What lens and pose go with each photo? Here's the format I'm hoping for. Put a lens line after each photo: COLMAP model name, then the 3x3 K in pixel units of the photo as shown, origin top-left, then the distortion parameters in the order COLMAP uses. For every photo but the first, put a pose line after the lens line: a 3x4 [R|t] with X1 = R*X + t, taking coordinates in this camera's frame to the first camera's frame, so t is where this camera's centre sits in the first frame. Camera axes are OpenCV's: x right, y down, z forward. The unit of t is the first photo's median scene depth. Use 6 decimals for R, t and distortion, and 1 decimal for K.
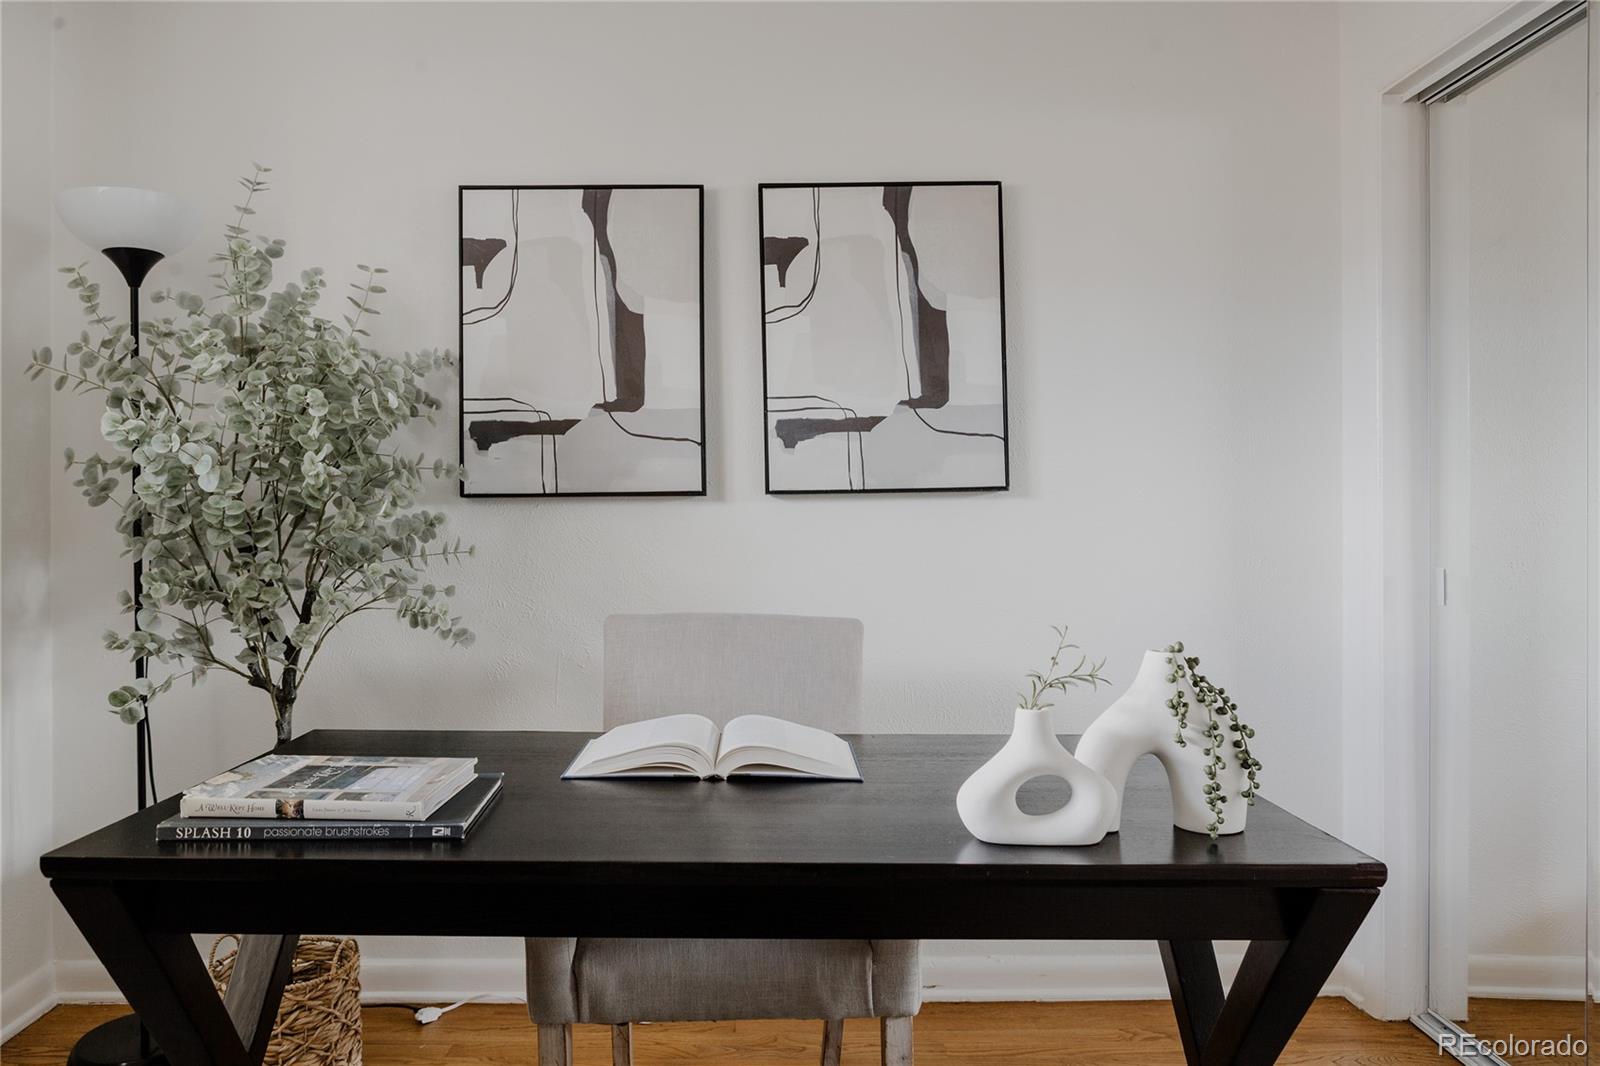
lens RADIAL K [[1120.8, 0, 799.2], [0, 1120.8, 527.9], [0, 0, 1]] dist [-0.004897, 0.003228]
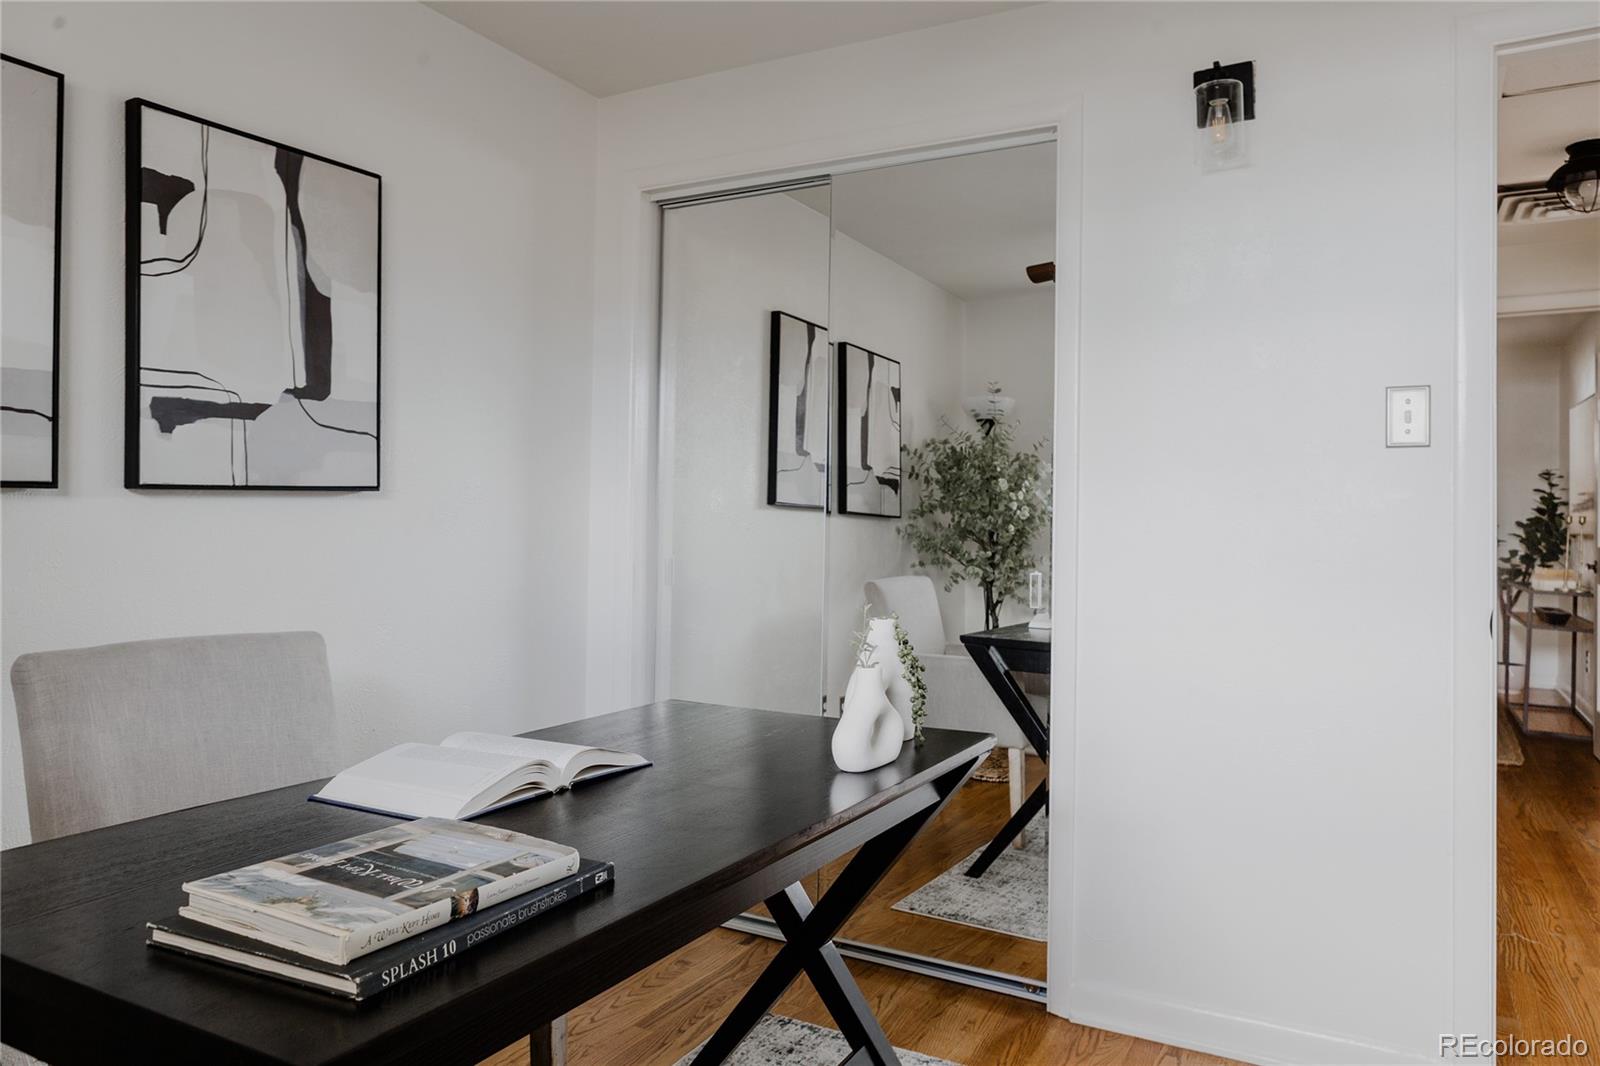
lens RADIAL K [[1120.8, 0, 797.0], [0, 1120.8, 532.3], [0, 0, 1]] dist [-0.004897, 0.003228]
pose [[0.479730, -0.009458, 0.877365, -0.507809], [-0.005616, 0.999888, 0.013850, -0.012436], [-0.877398, -0.011571, 0.479623, 0.204175]]
